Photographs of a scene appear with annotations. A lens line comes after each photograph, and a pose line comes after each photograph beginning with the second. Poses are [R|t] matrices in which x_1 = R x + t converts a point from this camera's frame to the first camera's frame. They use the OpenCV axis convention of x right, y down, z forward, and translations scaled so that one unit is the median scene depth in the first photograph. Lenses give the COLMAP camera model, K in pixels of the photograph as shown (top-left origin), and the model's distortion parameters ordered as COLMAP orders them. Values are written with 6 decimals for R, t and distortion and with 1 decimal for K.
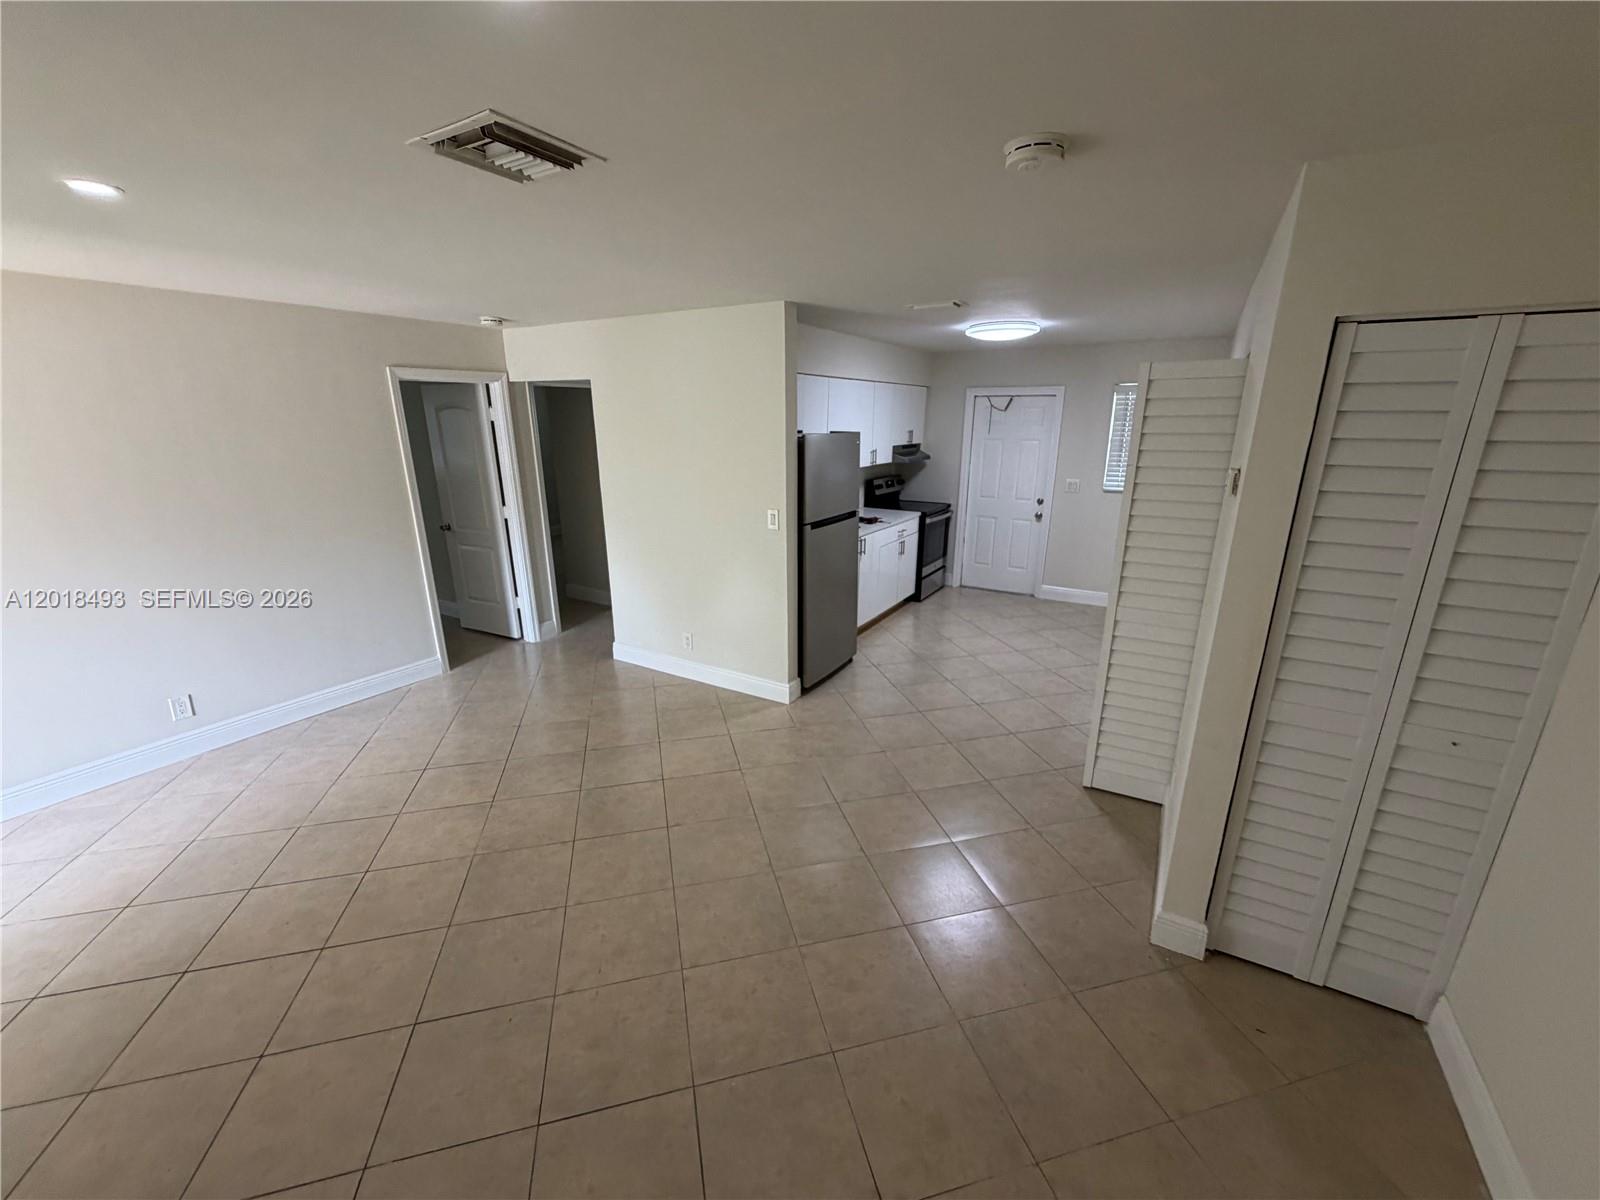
lens RADIAL K [[632.5, 0, 800.0], [0, 632.5, 600.0], [0, 0, 1]] dist [-0.000068, 0.000029]
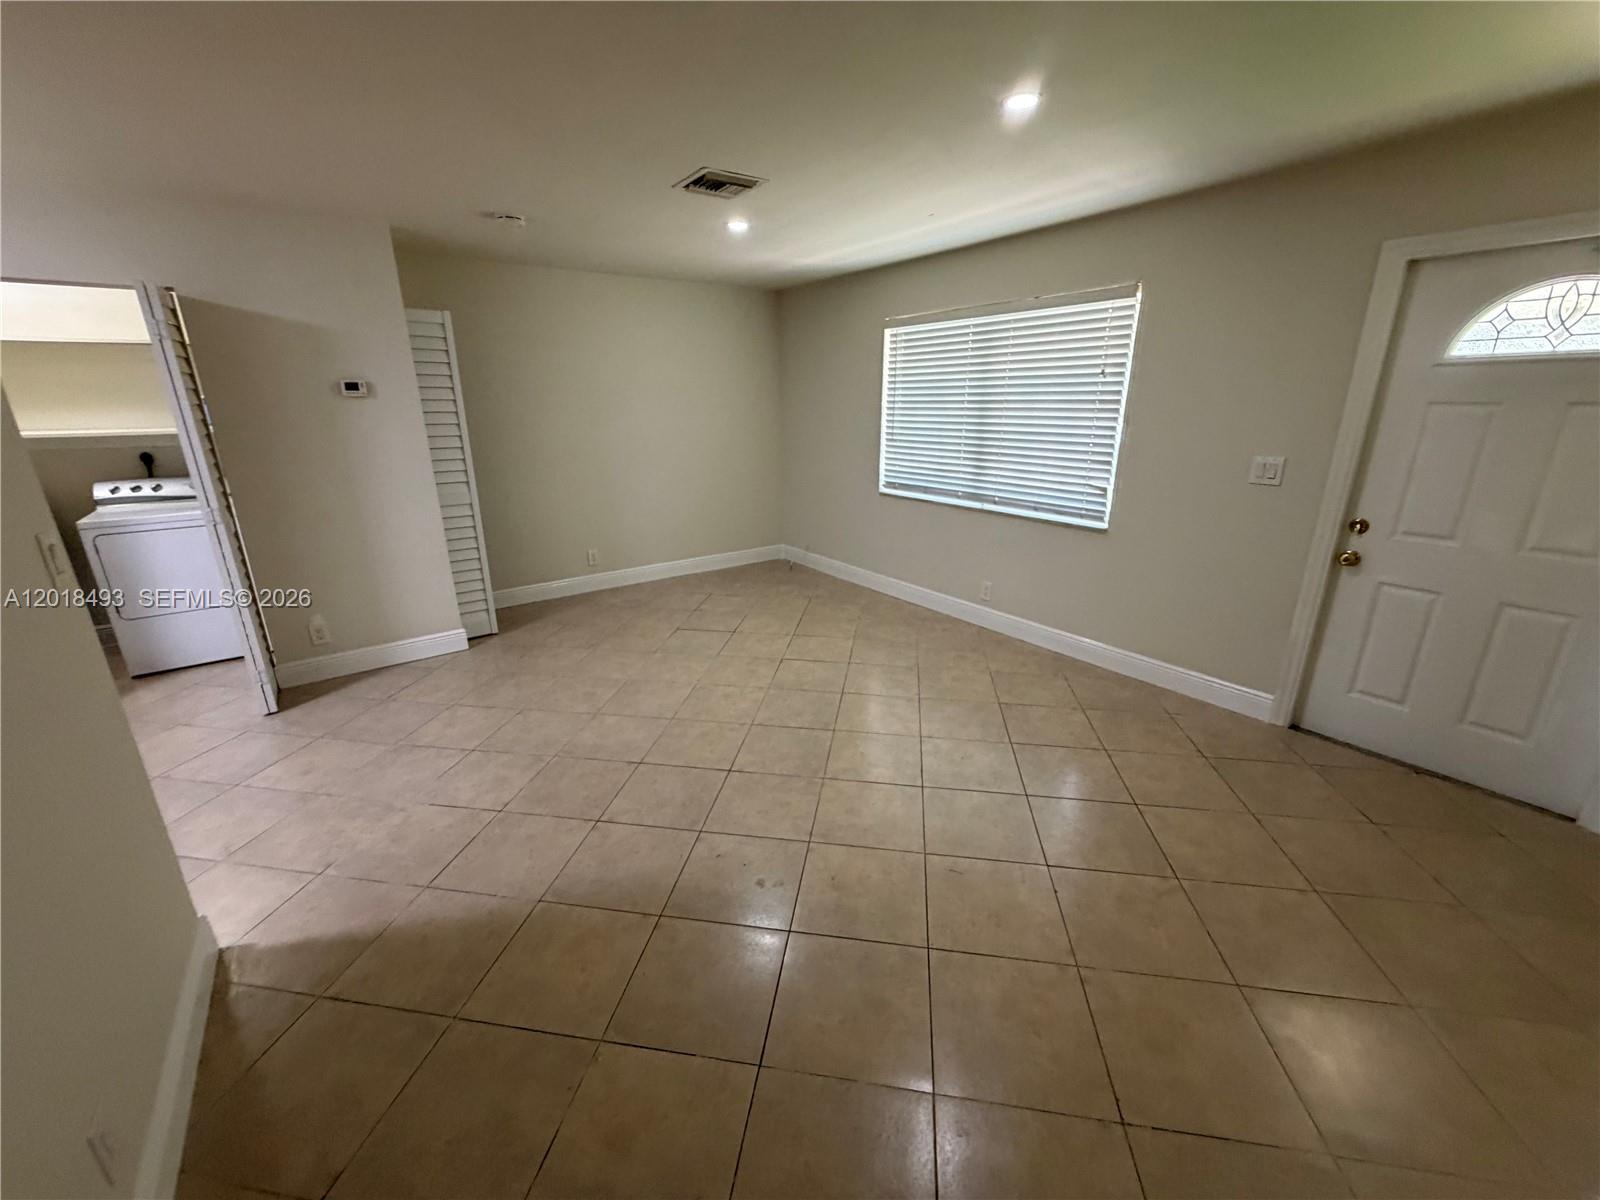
lens RADIAL K [[642.5, 0, 800.0], [0, 642.5, 600.0], [0, 0, 1]] dist [-0.000036, 0.000020]
pose [[-0.914219, -0.114638, 0.388666, -0.632684], [0.122573, 0.835983, 0.534891, -0.273774], [-0.386237, 0.536648, -0.750220, 1.219606]]
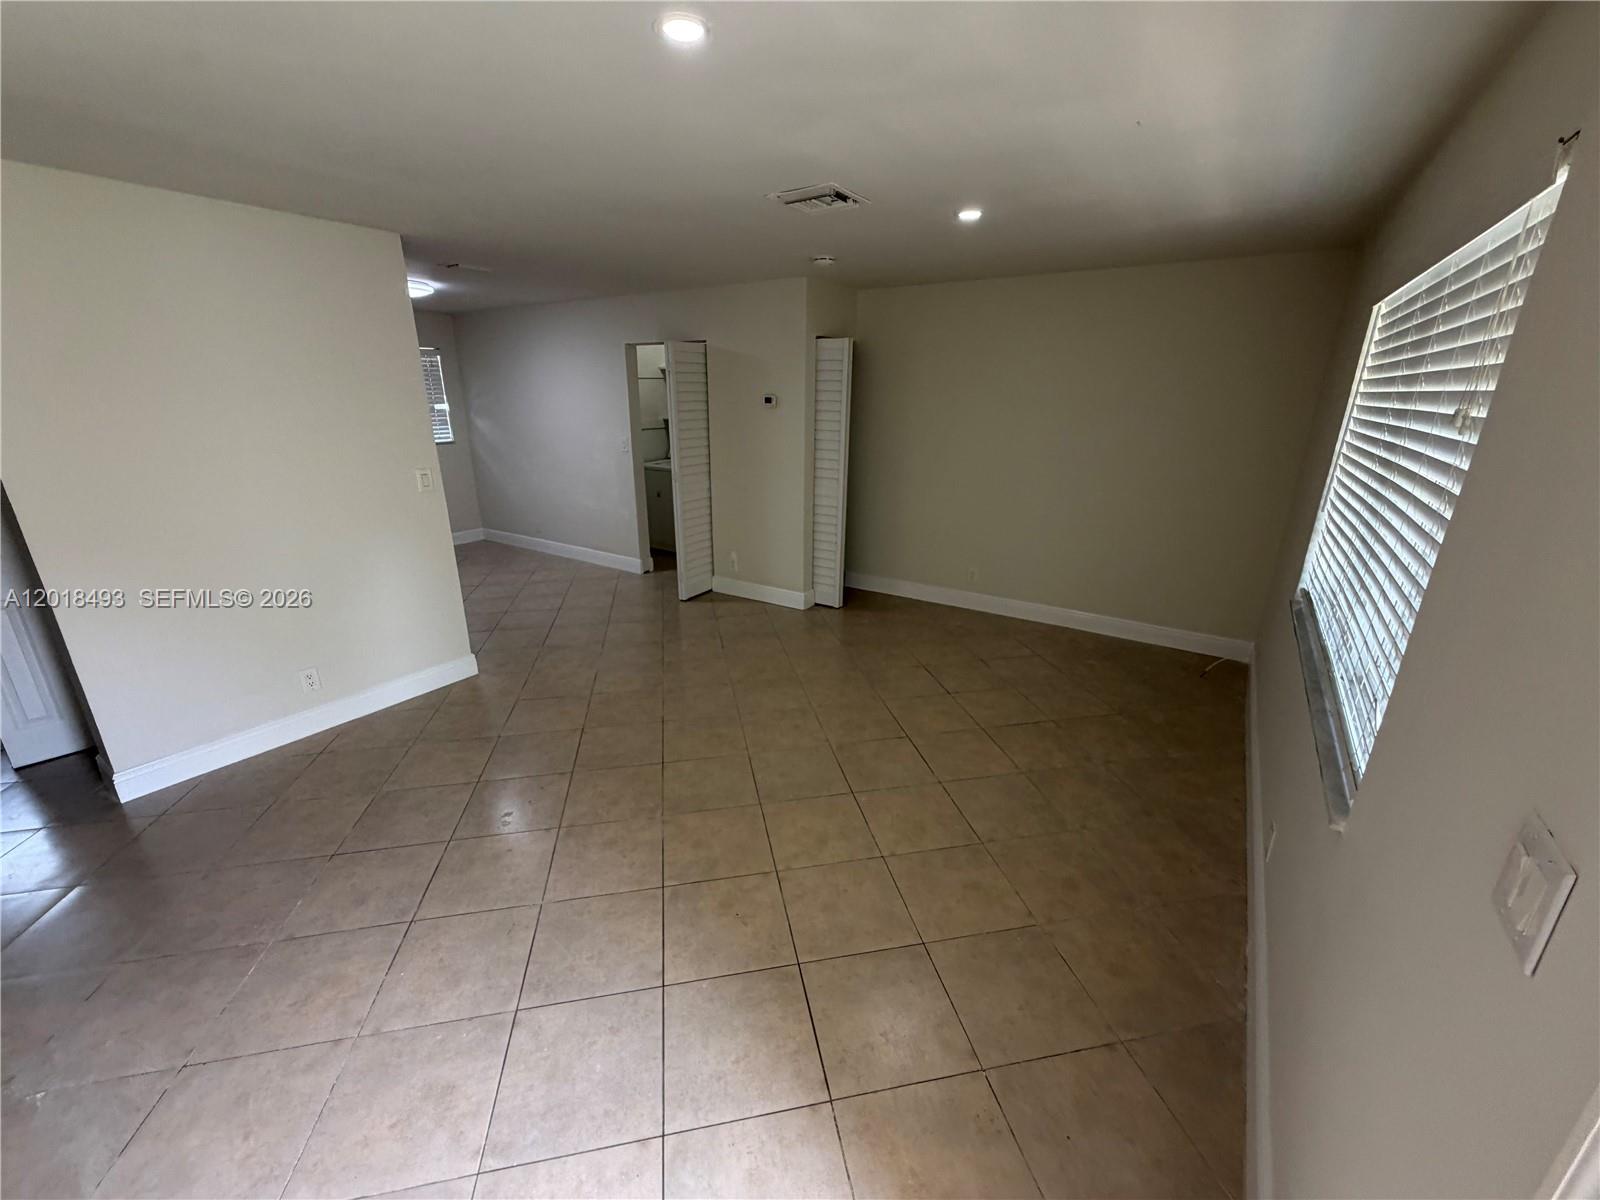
lens RADIAL K [[642.5, 0, 800.0], [0, 642.5, 600.0], [0, 0, 1]] dist [-0.000036, 0.000020]
pose [[0.053600, -0.309428, 0.949411, -1.003351], [0.274274, 0.918772, 0.283958, -0.088479], [-0.960157, 0.245179, 0.134114, 0.446691]]
